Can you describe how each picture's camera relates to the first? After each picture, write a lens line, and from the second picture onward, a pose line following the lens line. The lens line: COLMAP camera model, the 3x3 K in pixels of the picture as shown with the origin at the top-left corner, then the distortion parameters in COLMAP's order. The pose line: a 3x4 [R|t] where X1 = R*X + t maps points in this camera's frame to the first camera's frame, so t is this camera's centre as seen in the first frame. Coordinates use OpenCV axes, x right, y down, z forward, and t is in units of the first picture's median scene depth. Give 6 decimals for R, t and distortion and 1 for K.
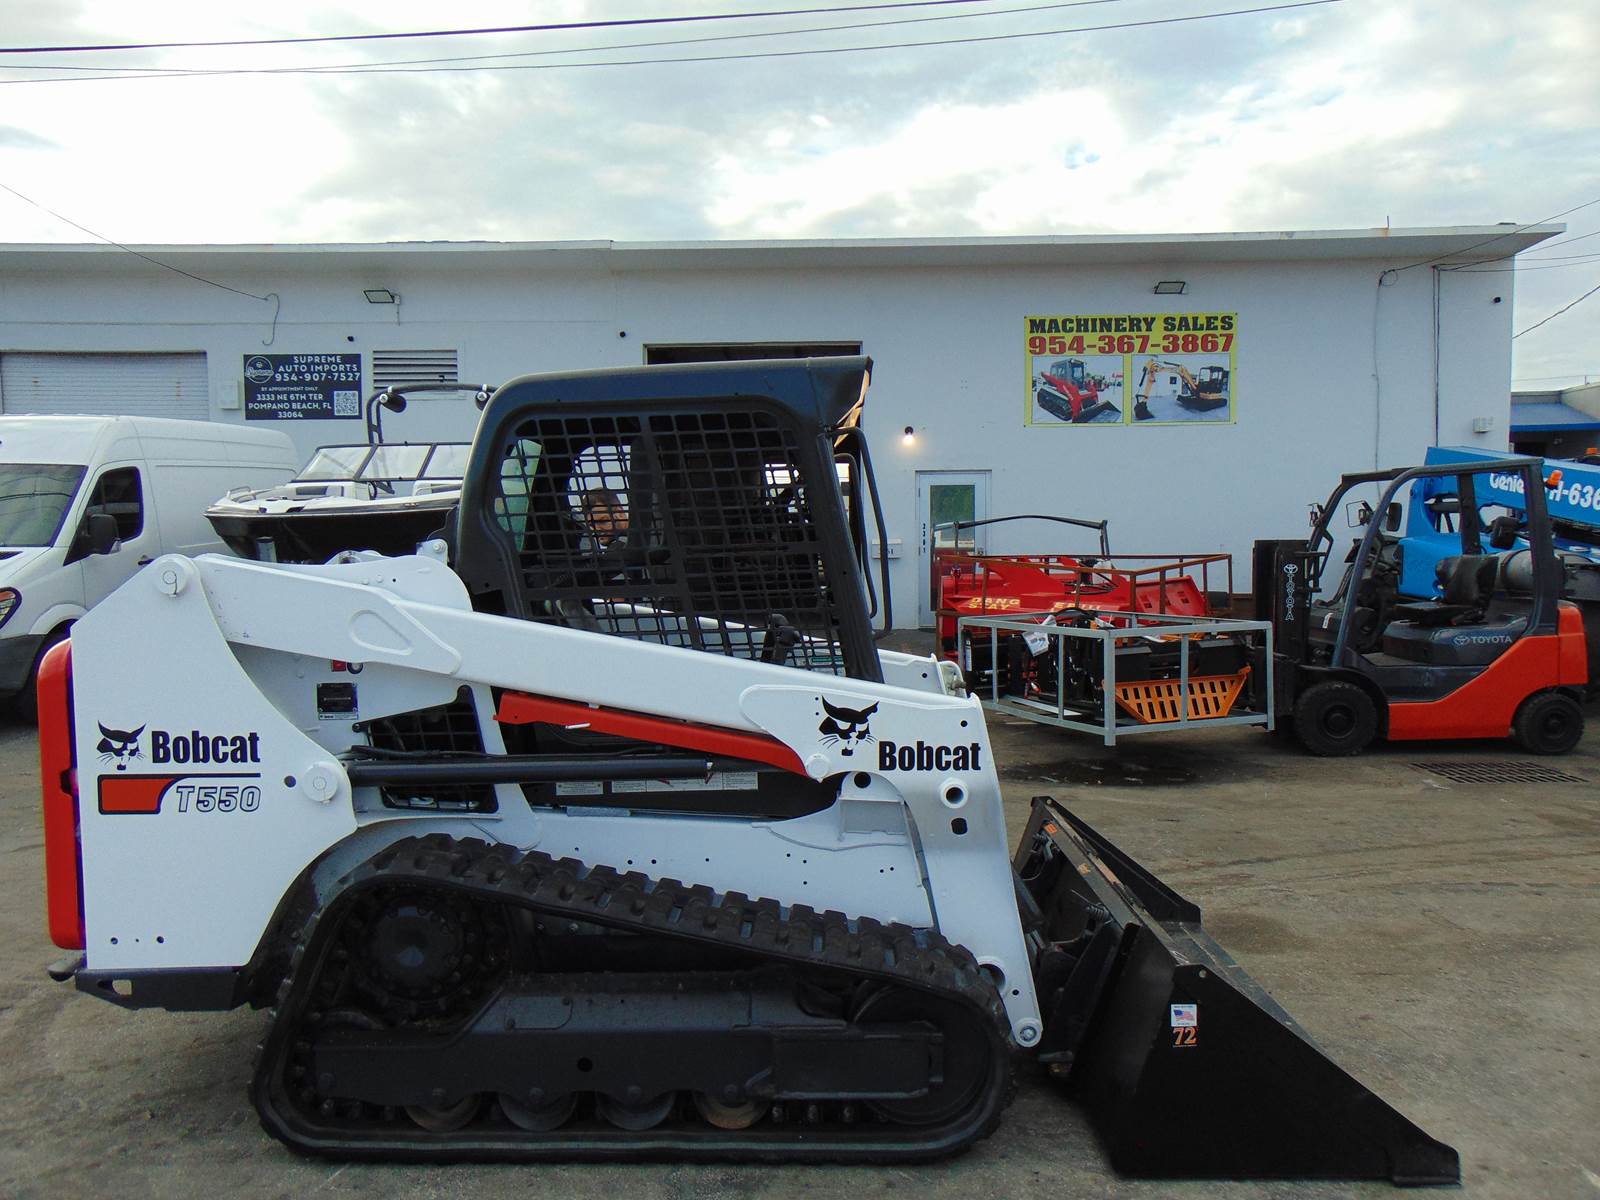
lens RADIAL K [[1192.8, 0, 805.7], [0, 1192.8, 602.9], [0, 0, 1]] dist [-0.016953, 0.052970]
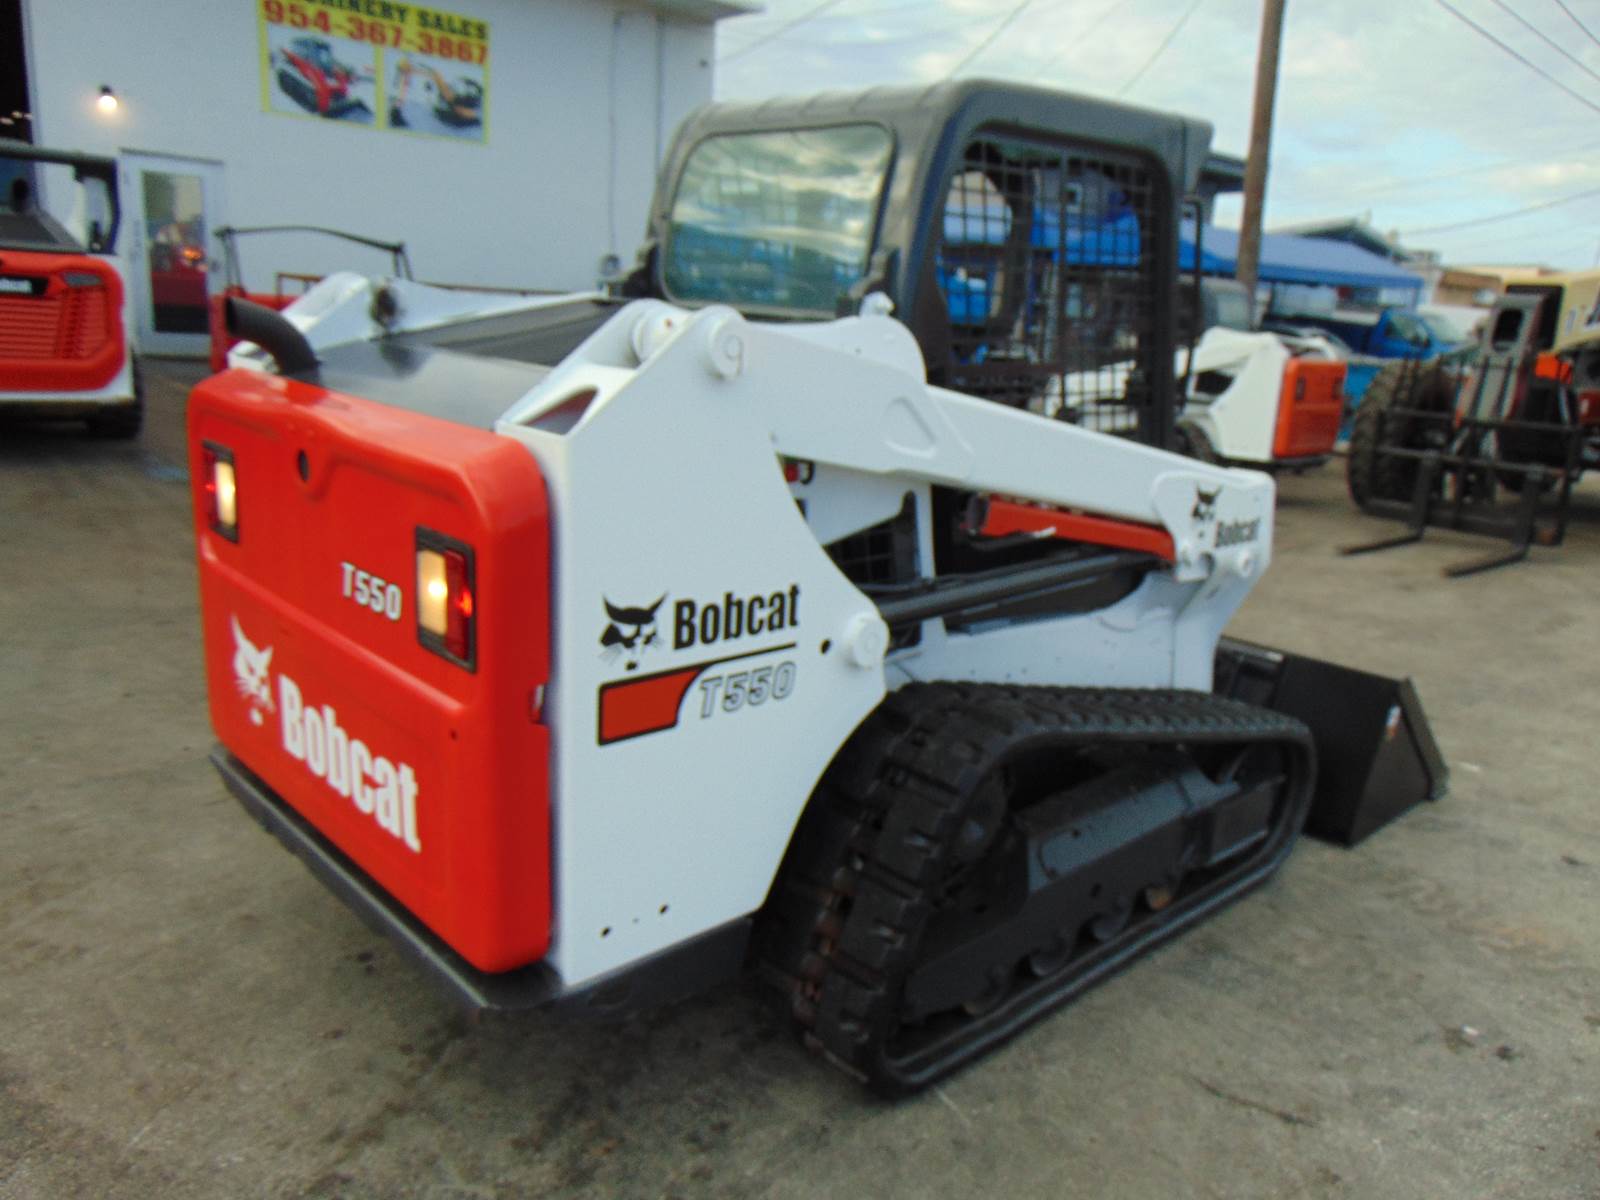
lens RADIAL K [[1172.8, 0, 794.7], [0, 1172.8, 602.1], [0, 0, 1]] dist [-0.000976, 0.049217]
pose [[0.715617, -0.125646, 0.687099, -0.869603], [-0.036017, 0.975742, 0.215940, -0.023185], [-0.697564, -0.179278, 0.693732, 0.509969]]
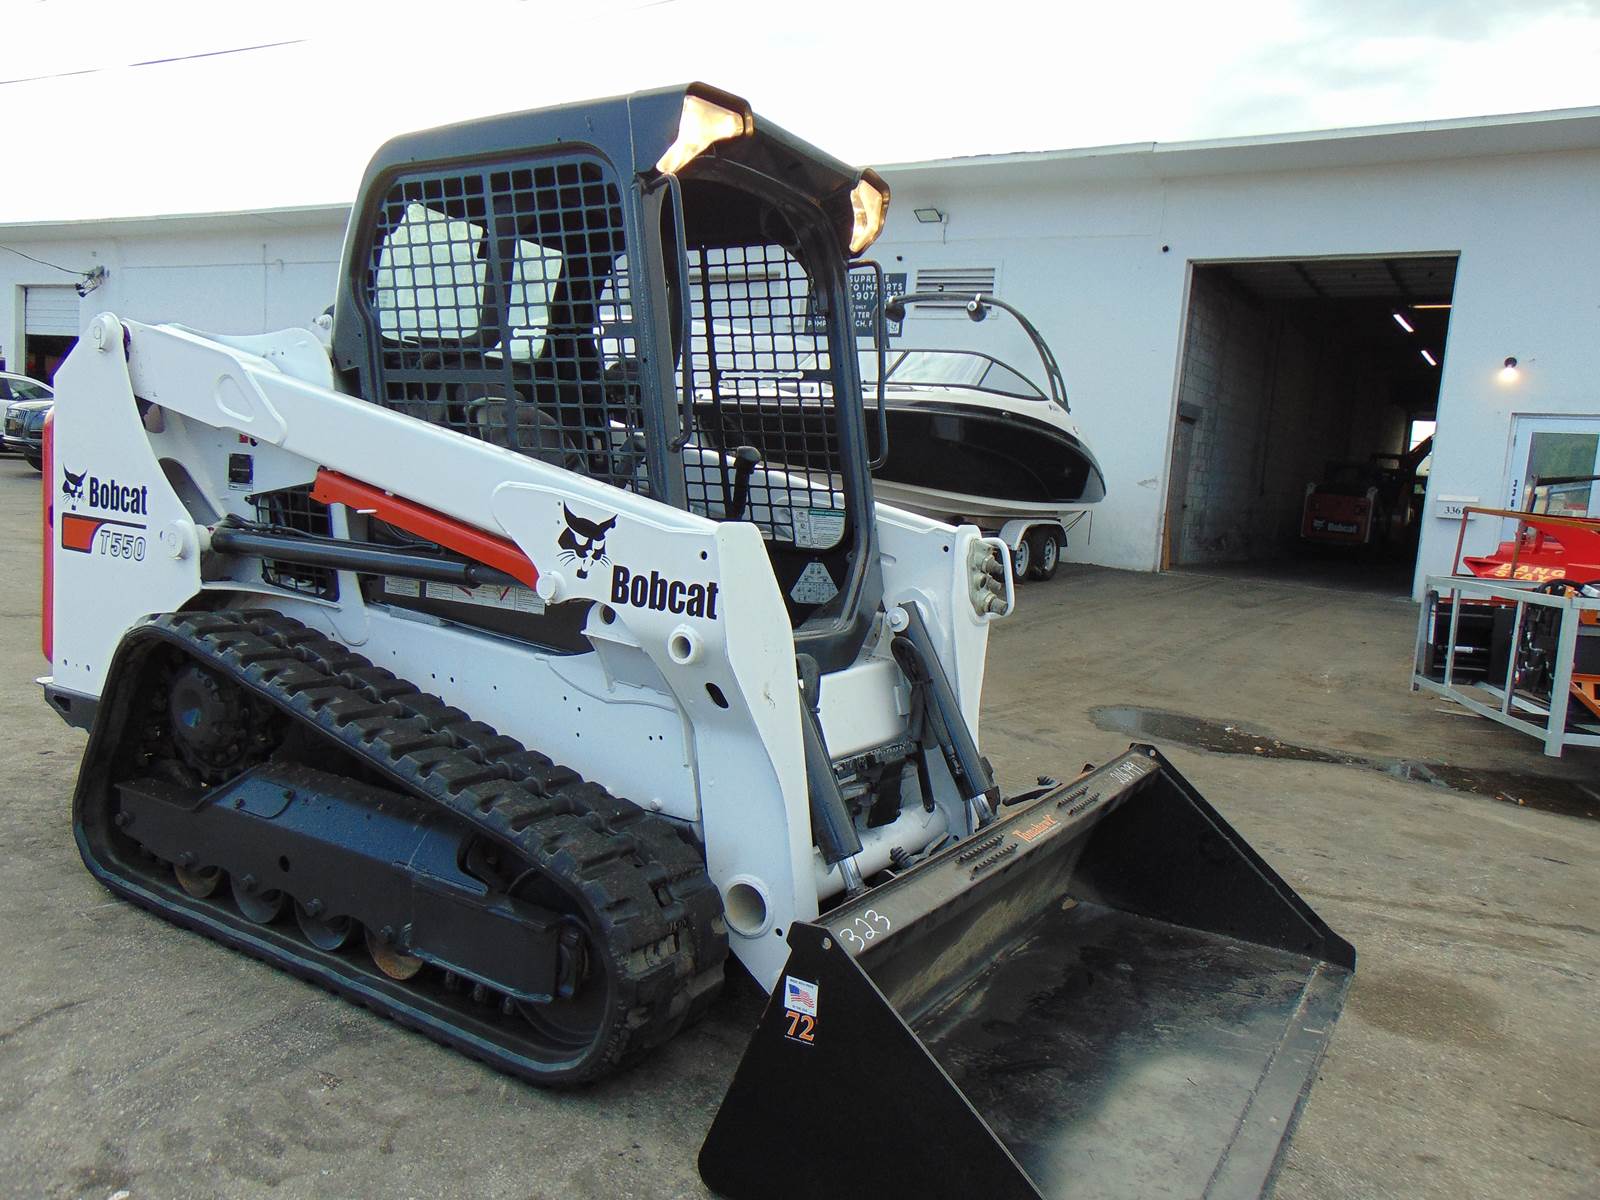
lens RADIAL K [[1179.5, 0, 805.3], [0, 1179.5, 611.0], [0, 0, 1]] dist [-0.007446, 0.057119]
pose [[0.855577, 0.134978, -0.499769, 0.540650], [-0.111668, 0.990802, 0.076427, 0.069083], [0.505488, -0.009581, 0.862781, 0.372160]]
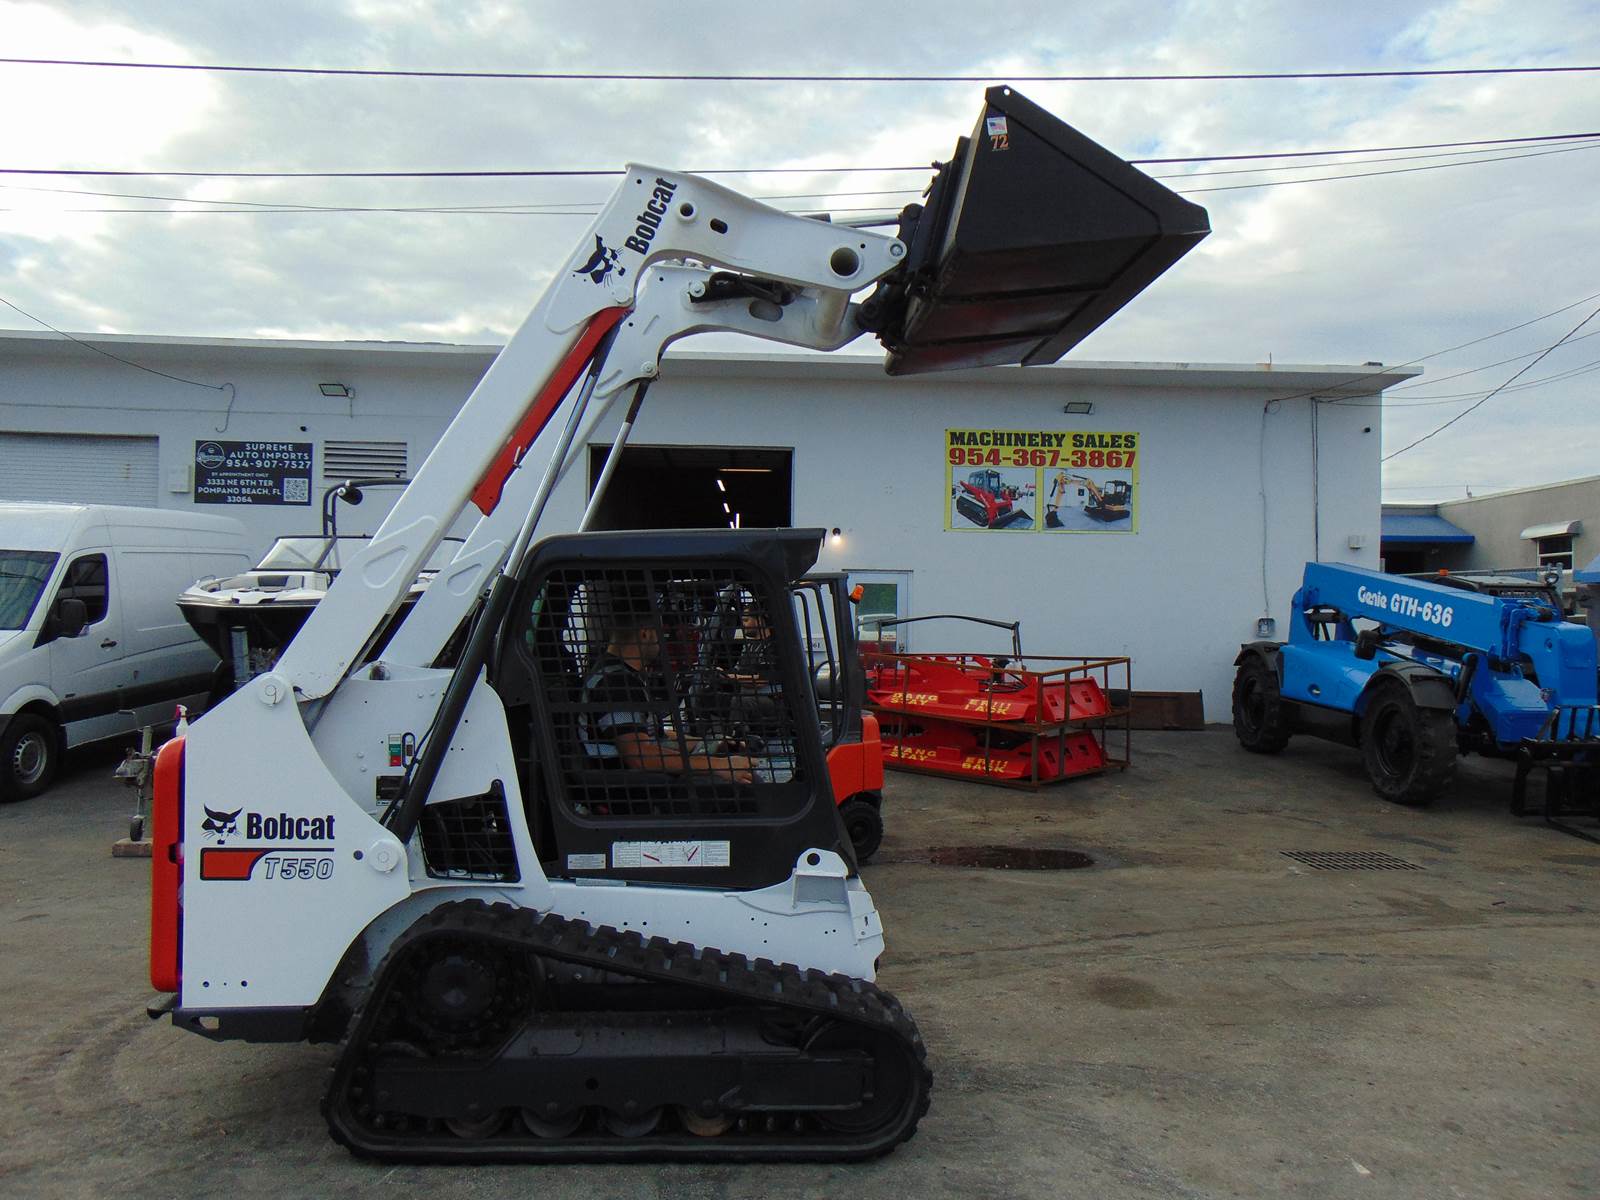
lens RADIAL K [[1192.8, 0, 805.7], [0, 1192.8, 602.9], [0, 0, 1]] dist [-0.016953, 0.052970]
pose [[0.997562, 0.024097, 0.065486, -0.049437], [-0.019537, 0.997397, -0.069409, -0.034911], [-0.066988, 0.067961, 0.995437, -0.280352]]
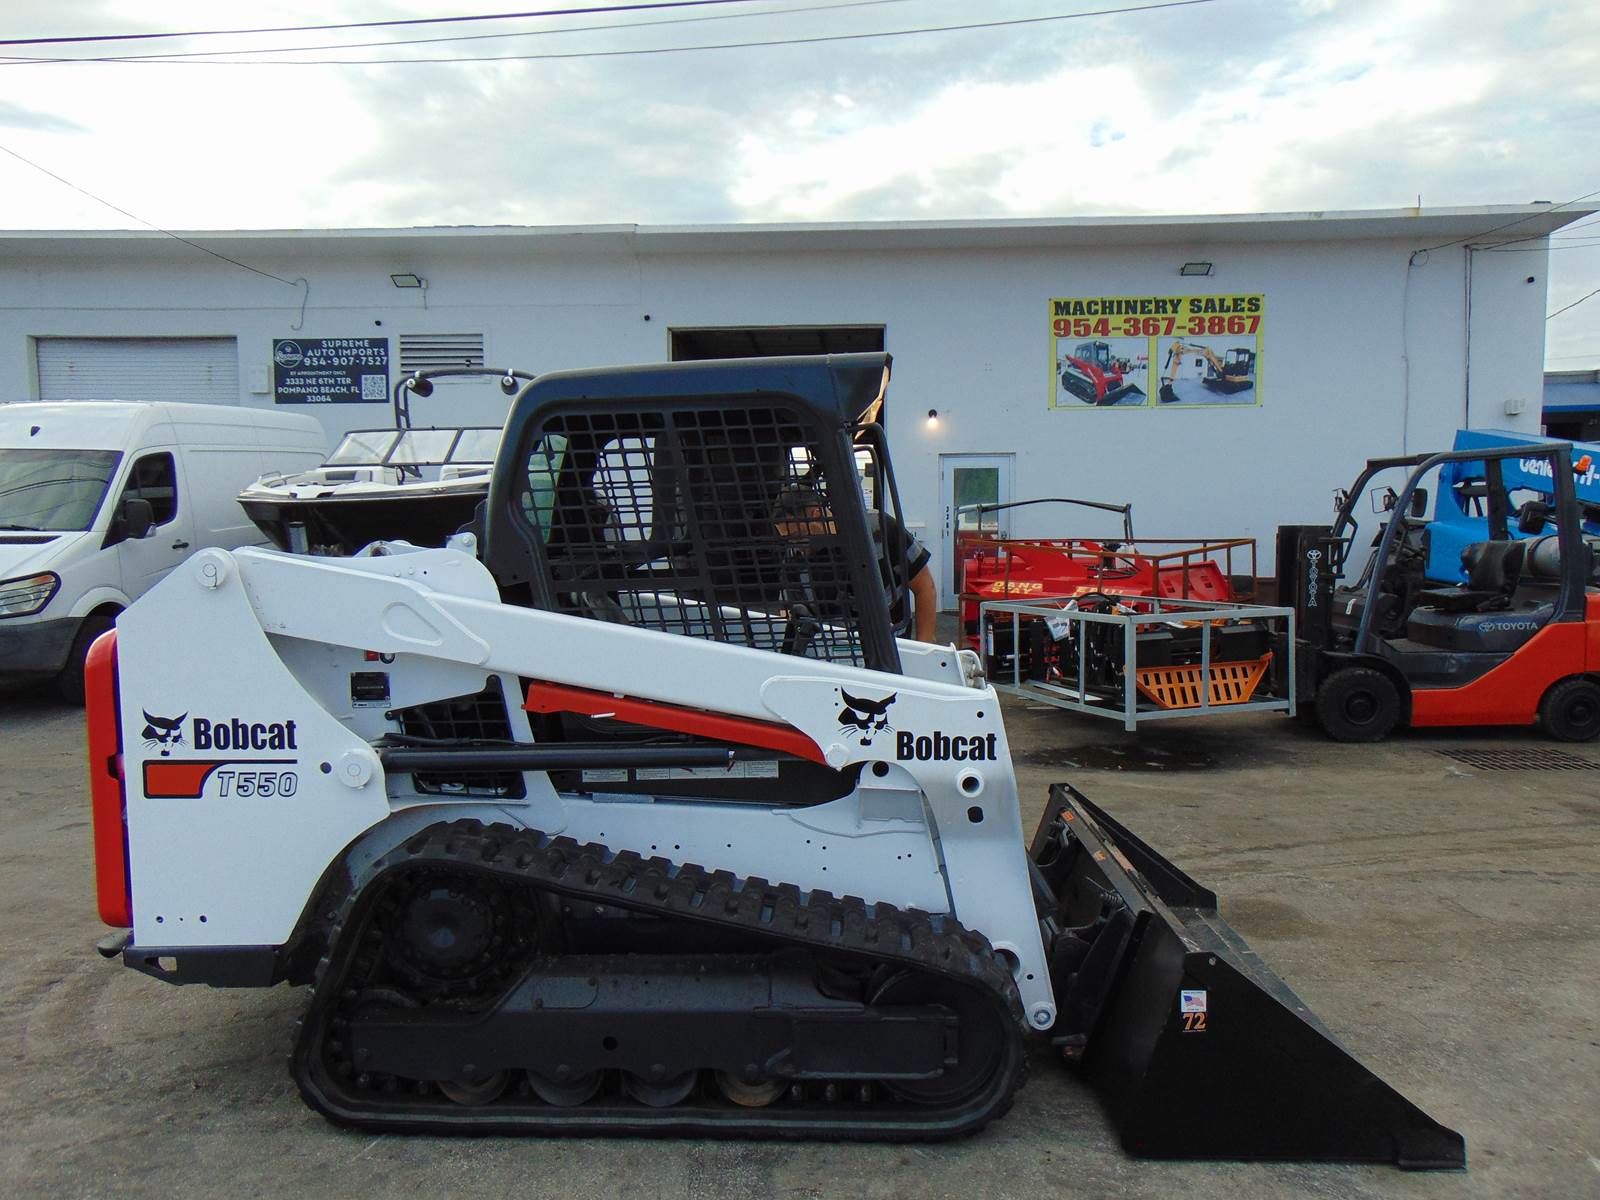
lens RADIAL K [[1192.8, 0, 805.7], [0, 1192.8, 602.9], [0, 0, 1]] dist [-0.016953, 0.052970]
pose [[0.999793, 0.002225, -0.020231, 0.003652], [-0.001896, 0.999866, 0.016257, -0.010211], [0.020264, -0.016216, 0.999663, -0.021072]]
